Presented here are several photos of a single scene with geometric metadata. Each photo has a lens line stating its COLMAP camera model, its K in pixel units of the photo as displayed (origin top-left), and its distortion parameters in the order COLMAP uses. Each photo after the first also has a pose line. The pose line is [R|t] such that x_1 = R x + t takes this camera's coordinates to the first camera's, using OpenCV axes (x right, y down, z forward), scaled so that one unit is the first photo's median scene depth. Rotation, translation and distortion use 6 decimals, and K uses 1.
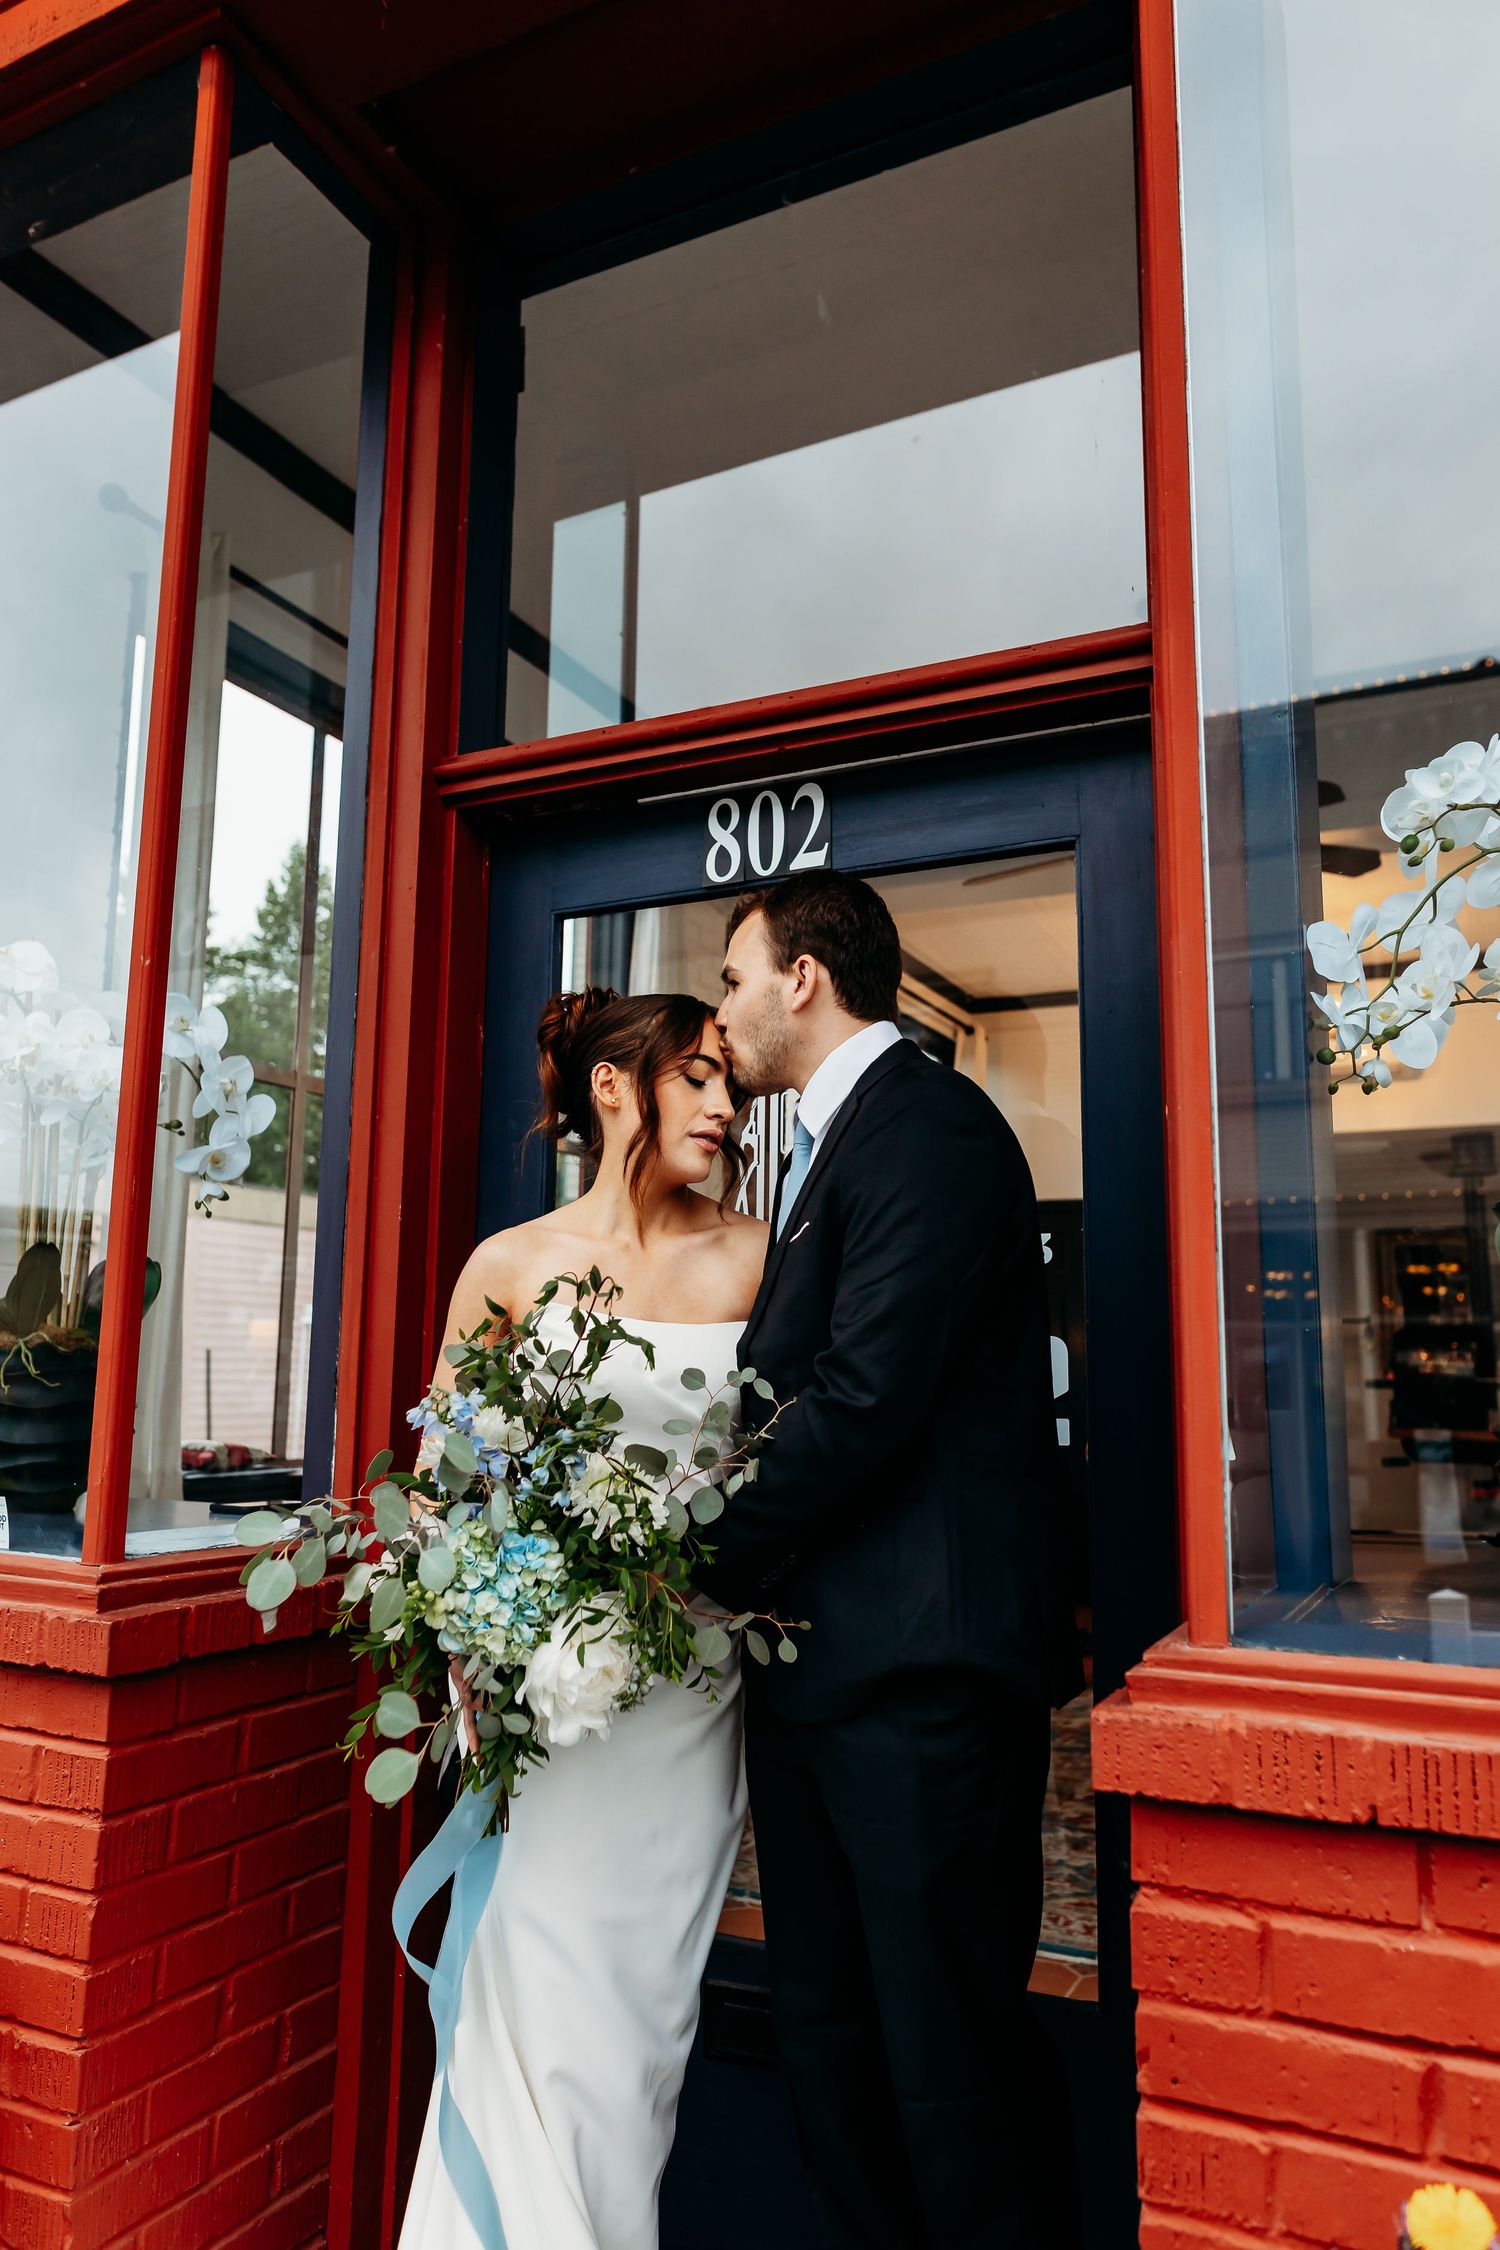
lens RADIAL K [[1548.0, 0, 758.5], [0, 1548.0, 1120.8], [0, 0, 1]] dist [-0.003025, 0.001172]
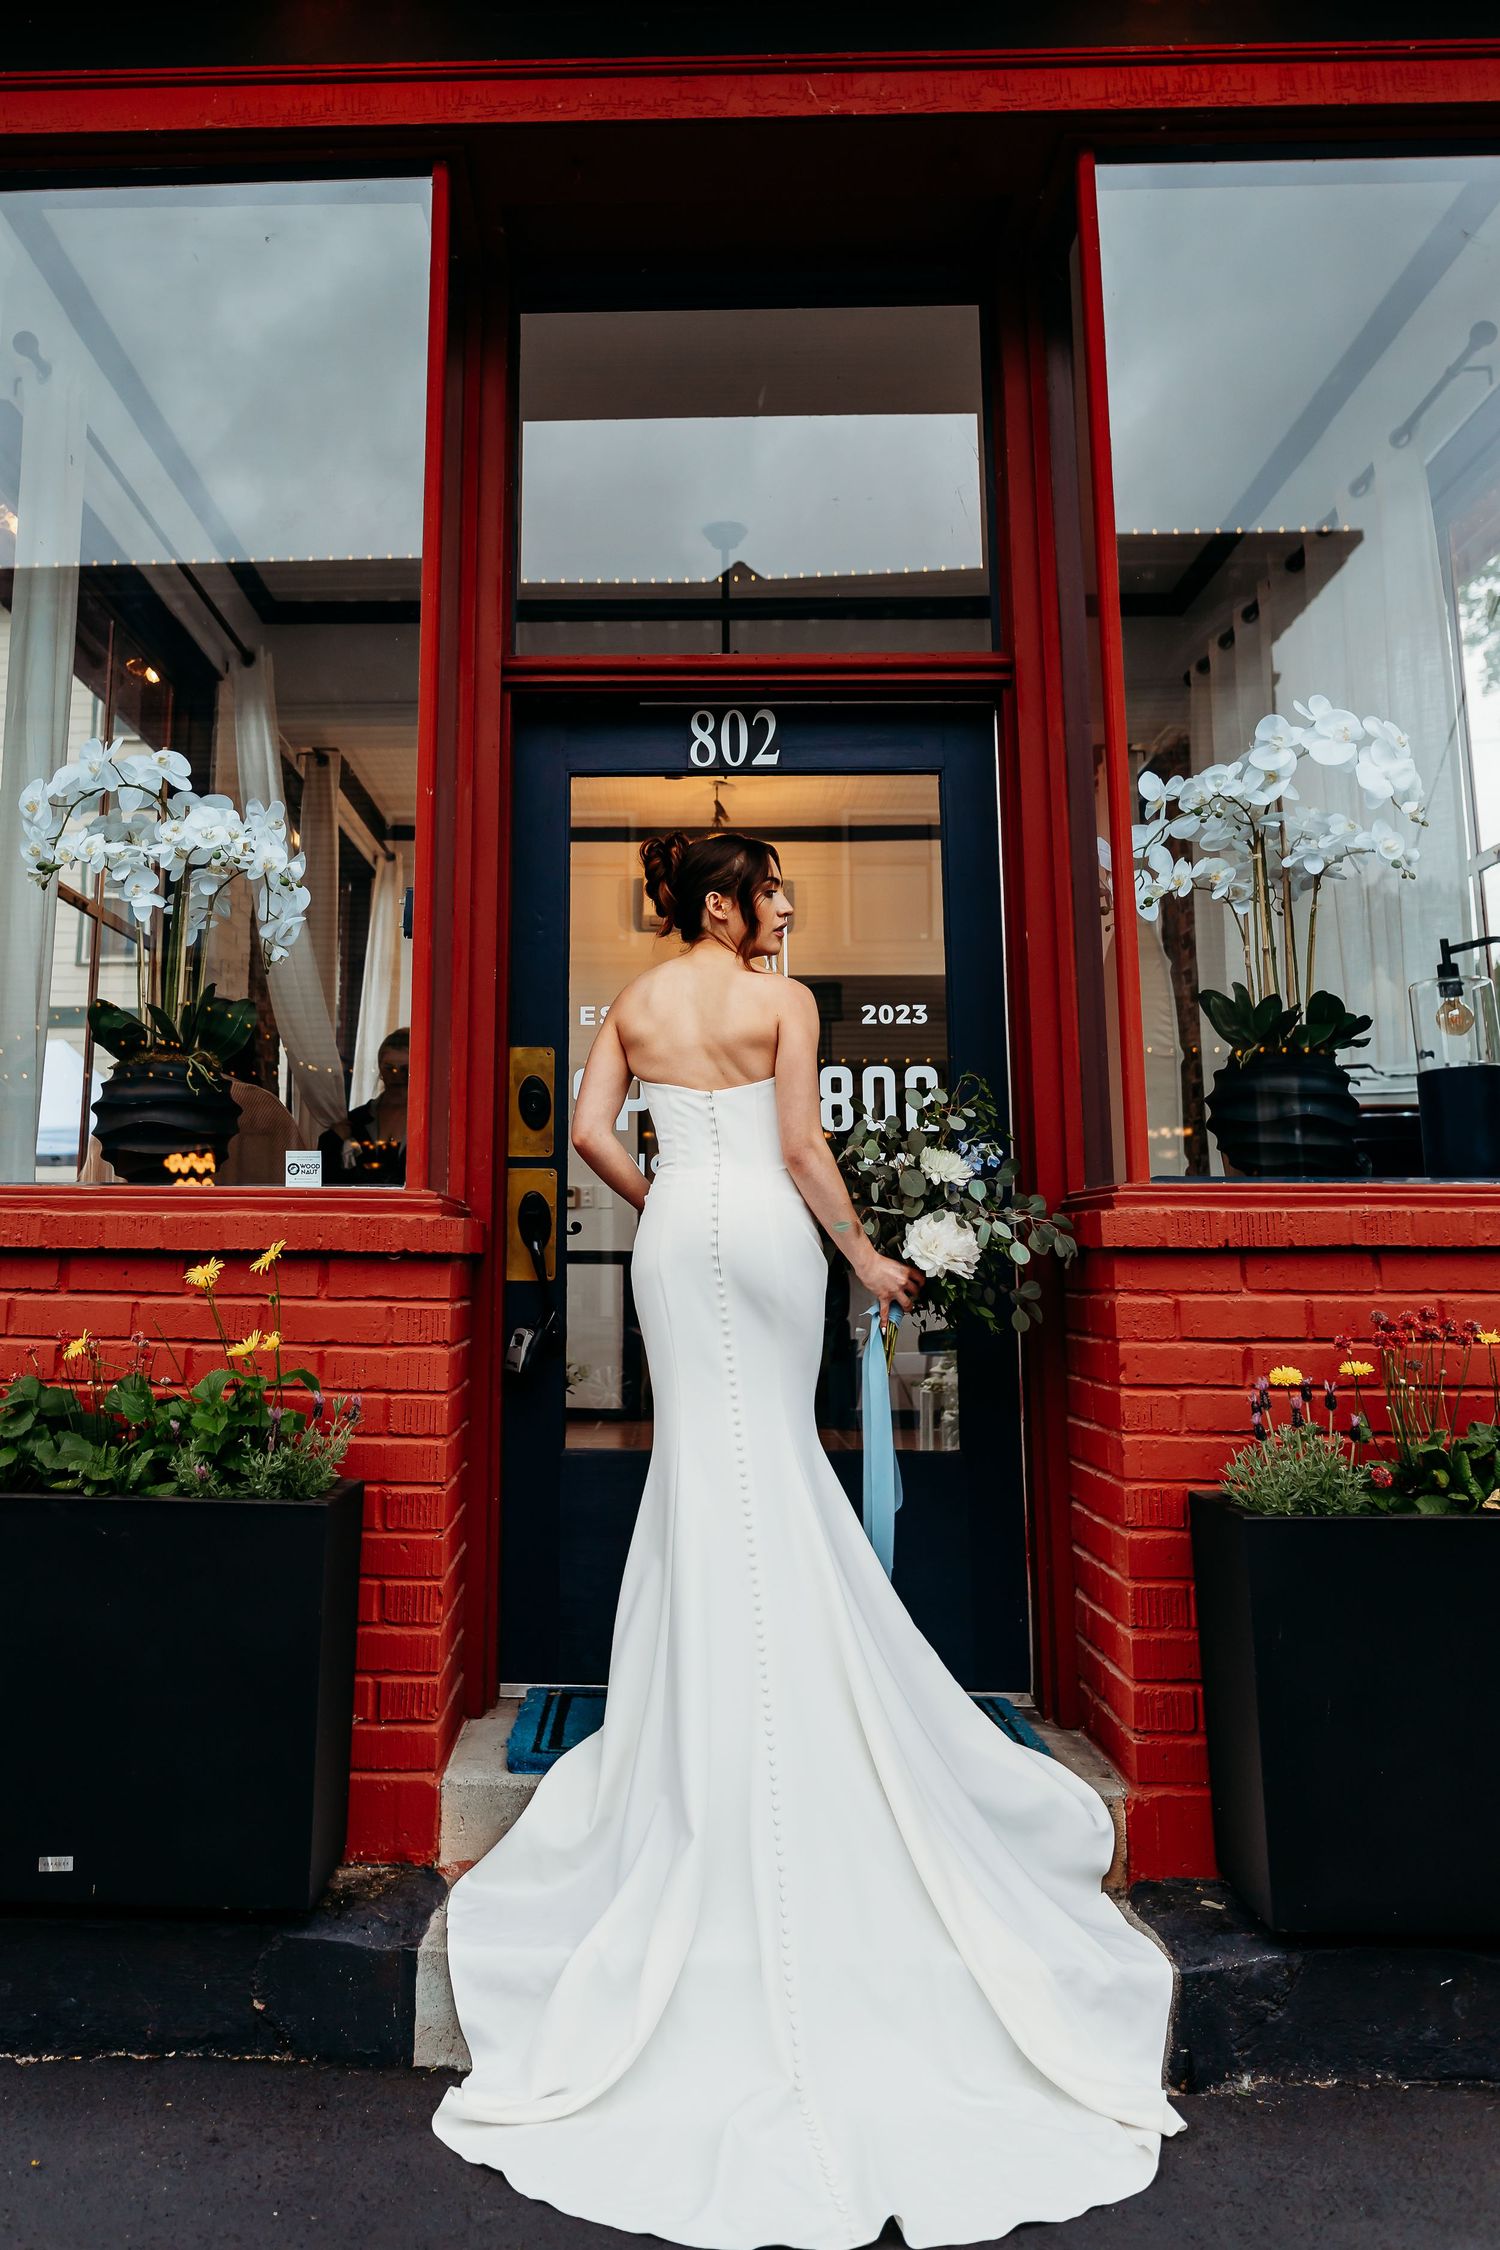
lens RADIAL K [[1694.1, 0, 640.5], [0, 1694.1, 911.1], [0, 0, 1]] dist [-0.002027, -0.000597]
pose [[0.913293, 0.068088, 0.401571, -0.937898], [-0.057424, 0.997605, -0.038549, 0.068538], [-0.403234, 0.012146, 0.915016, -0.620581]]
